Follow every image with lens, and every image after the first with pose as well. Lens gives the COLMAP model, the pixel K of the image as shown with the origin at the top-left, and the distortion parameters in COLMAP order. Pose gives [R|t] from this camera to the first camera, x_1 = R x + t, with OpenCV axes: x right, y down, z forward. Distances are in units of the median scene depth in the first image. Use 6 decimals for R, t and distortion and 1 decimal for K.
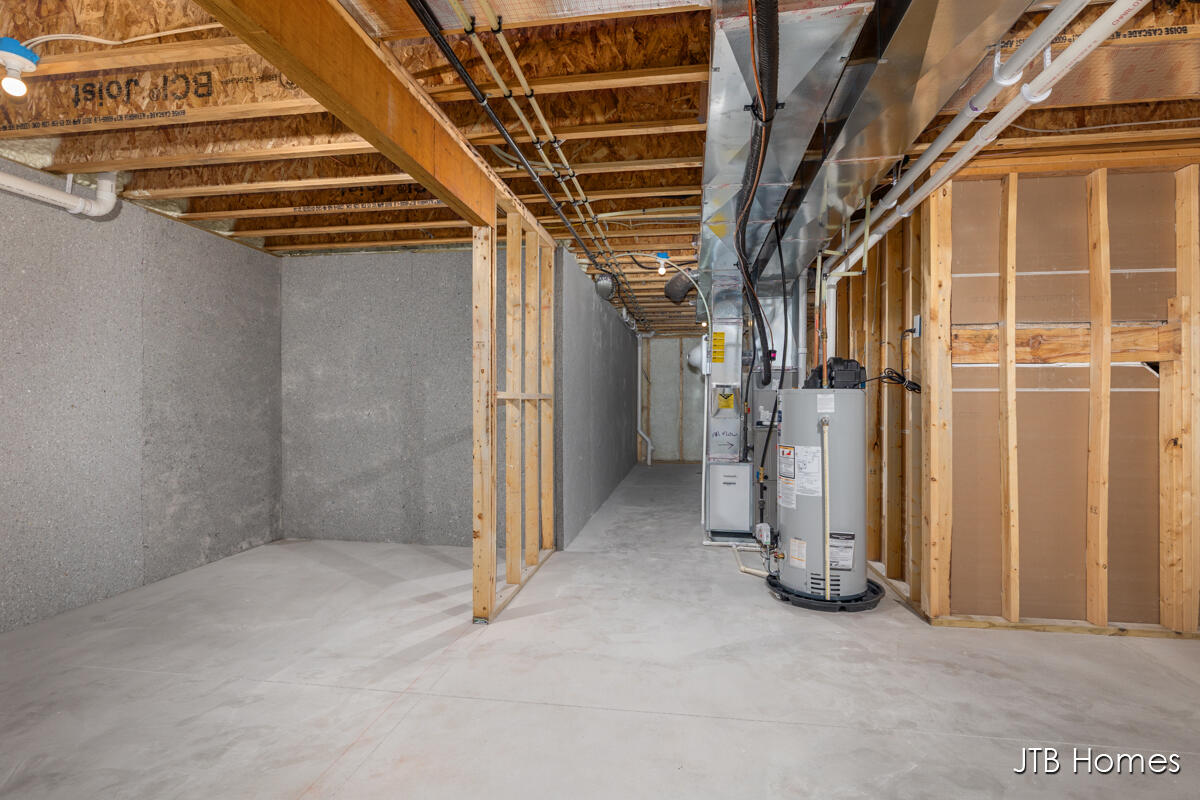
lens RADIAL K [[572.9, 0, 604.0], [0, 572.9, 399.0], [0, 0, 1]] dist [0.001580, -0.000447]
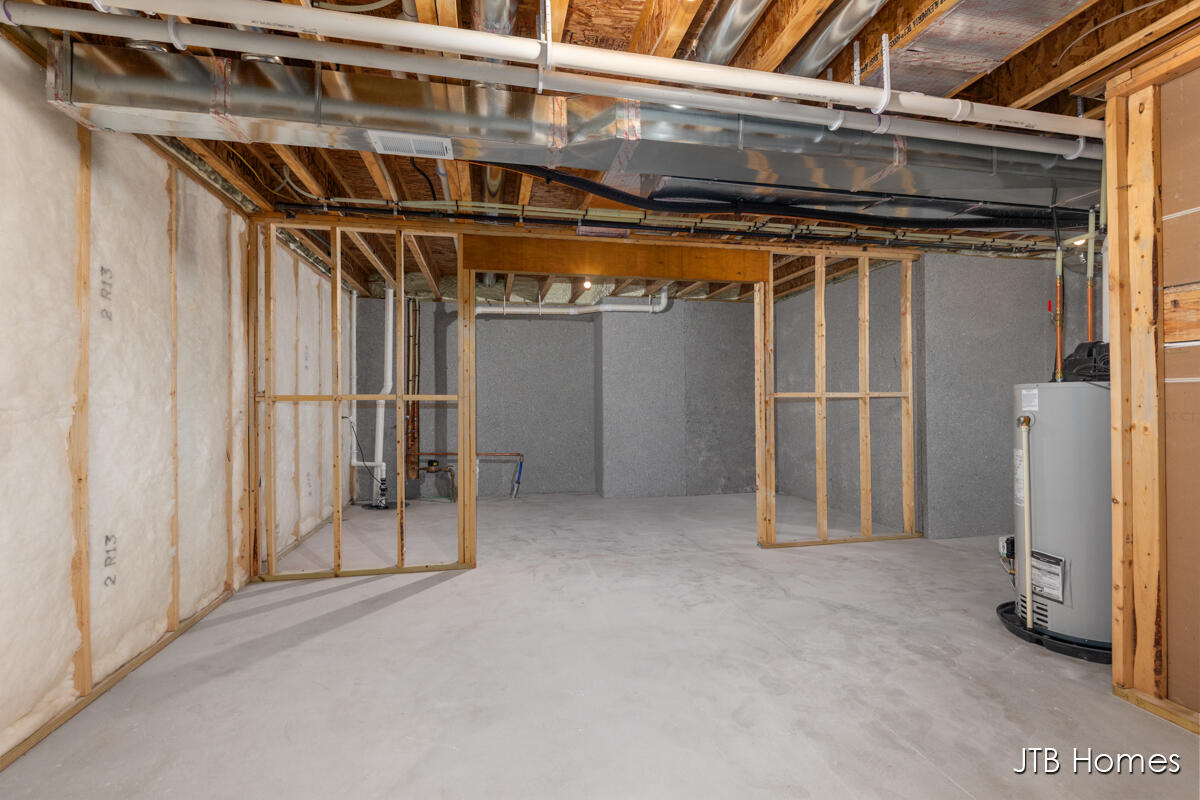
lens RADIAL K [[572.9, 0, 599.9], [0, 572.9, 400.3], [0, 0, 1]] dist [0.001580, -0.000447]
pose [[0.325174, -0.002570, -0.945651, 0.990126], [0.007327, 0.999973, -0.000198, 0.003649], [0.945626, -0.006865, 0.325184, 0.110883]]
